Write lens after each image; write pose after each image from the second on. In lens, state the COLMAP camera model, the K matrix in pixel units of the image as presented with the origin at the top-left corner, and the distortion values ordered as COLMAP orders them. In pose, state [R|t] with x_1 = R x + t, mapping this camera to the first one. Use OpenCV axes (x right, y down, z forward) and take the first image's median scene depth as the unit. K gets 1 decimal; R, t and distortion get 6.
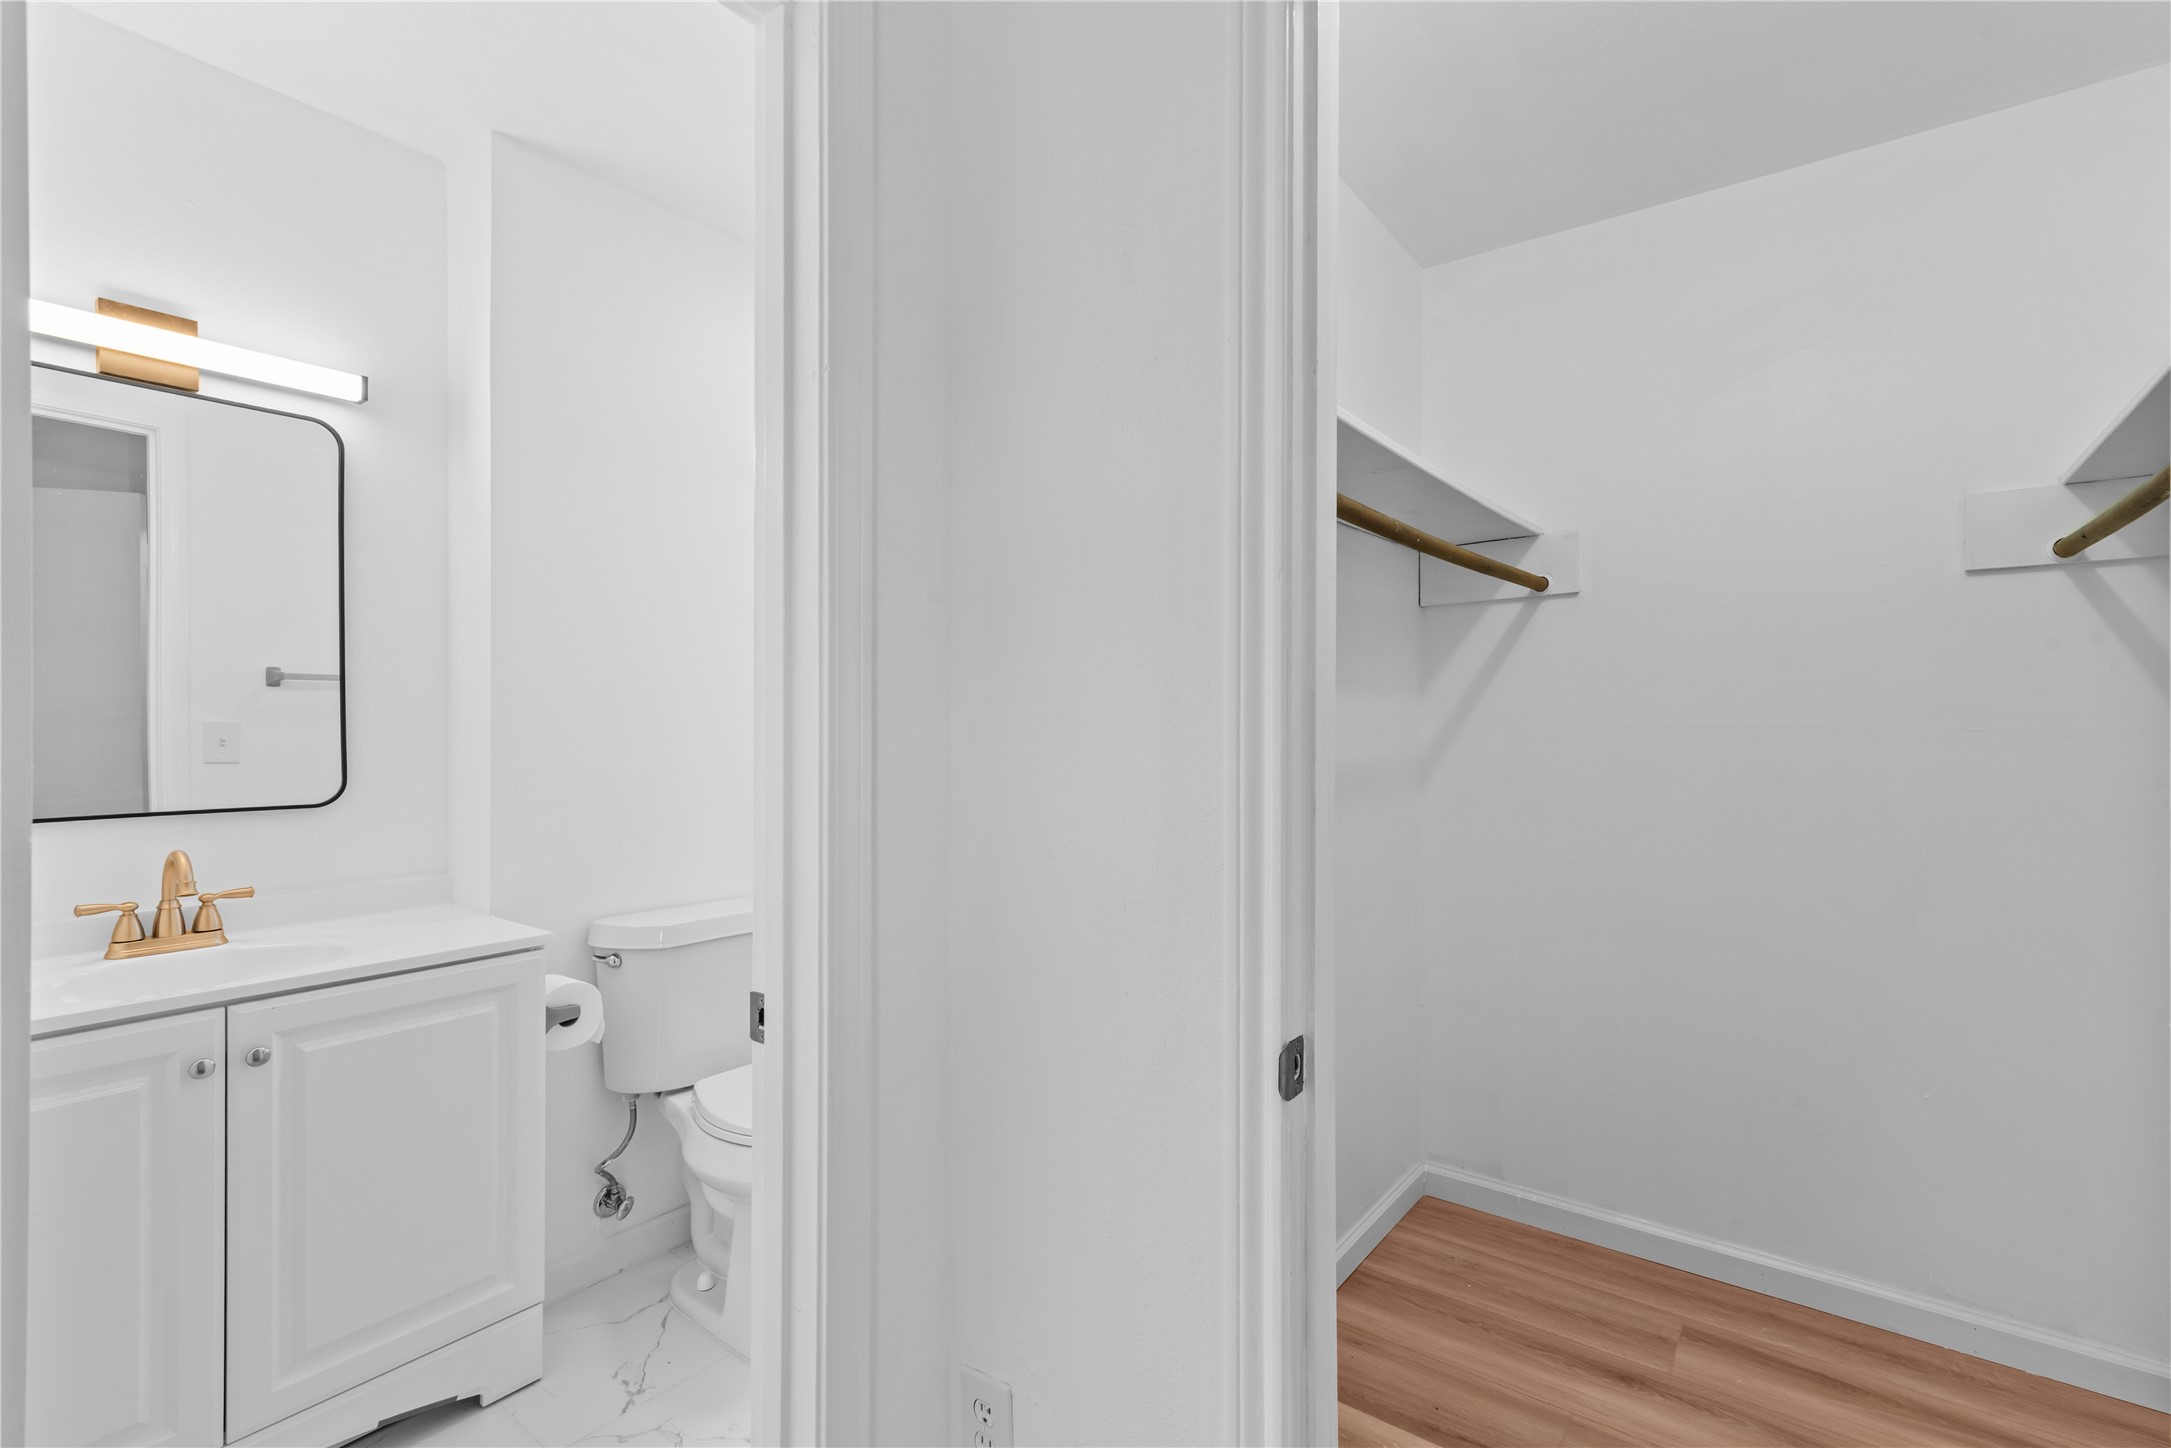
lens RADIAL K [[985.8, 0, 1100.2], [0, 985.8, 716.3], [0, 0, 1]] dist [0.010538, -0.000464]
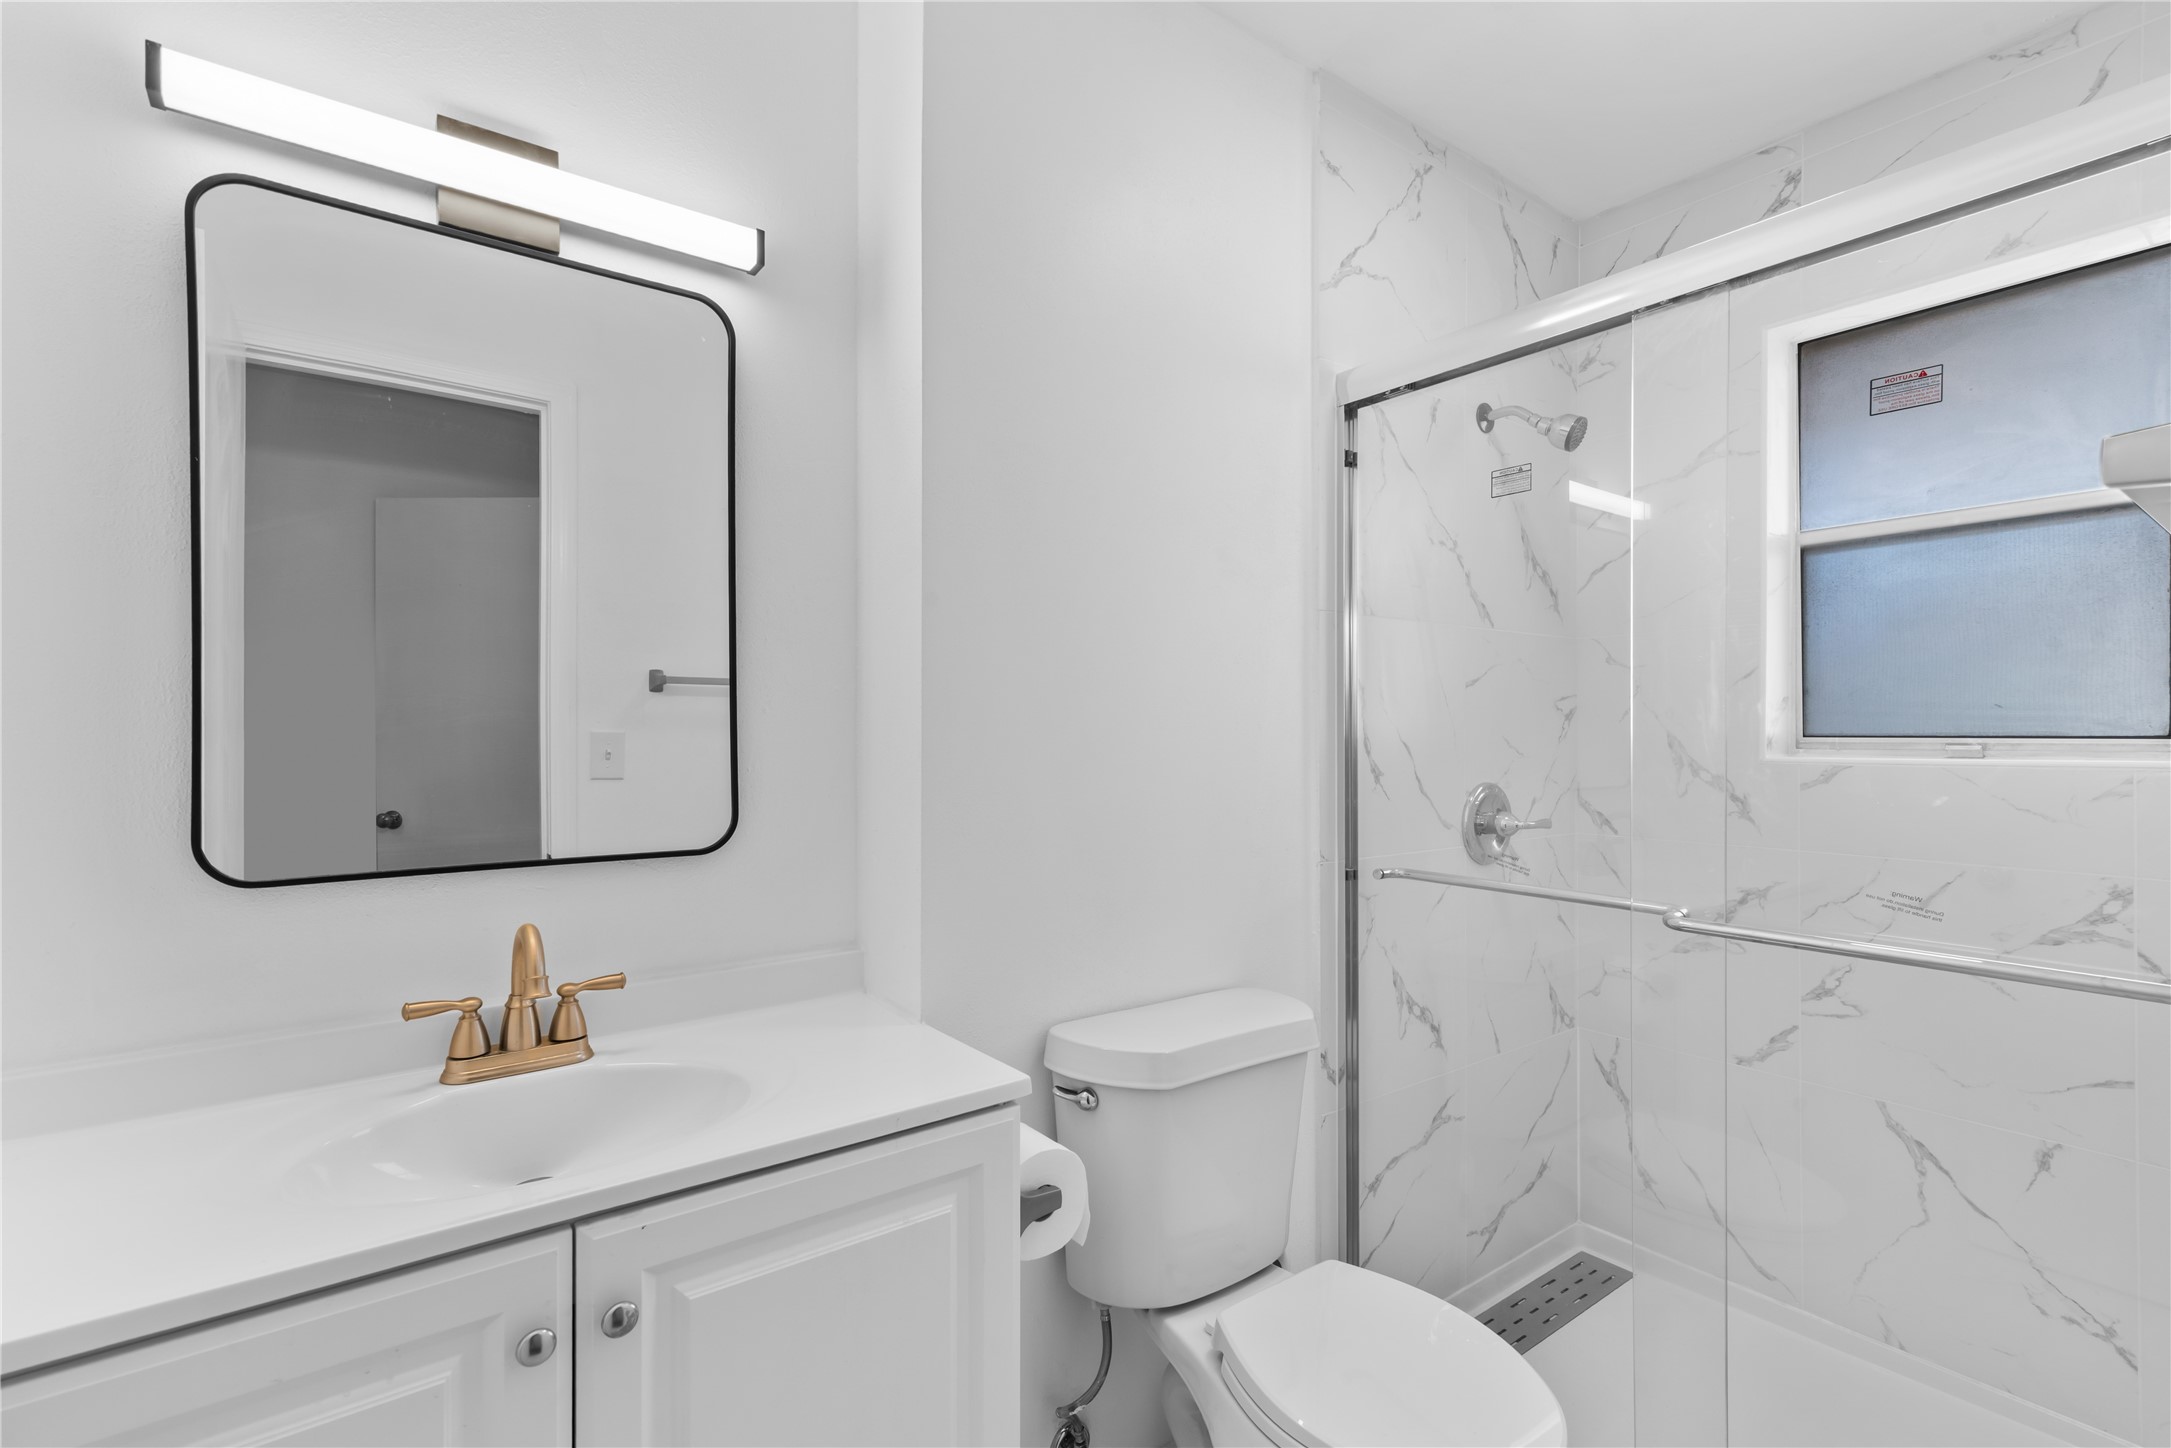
lens RADIAL K [[985.8, 0, 1090.6], [0, 985.8, 722.7], [0, 0, 1]] dist [0.010538, -0.000464]
pose [[0.959302, -0.003324, -0.282362, -0.365516], [0.001865, 0.999983, -0.005437, 0.004338], [0.282375, 0.004689, 0.959293, 0.453156]]
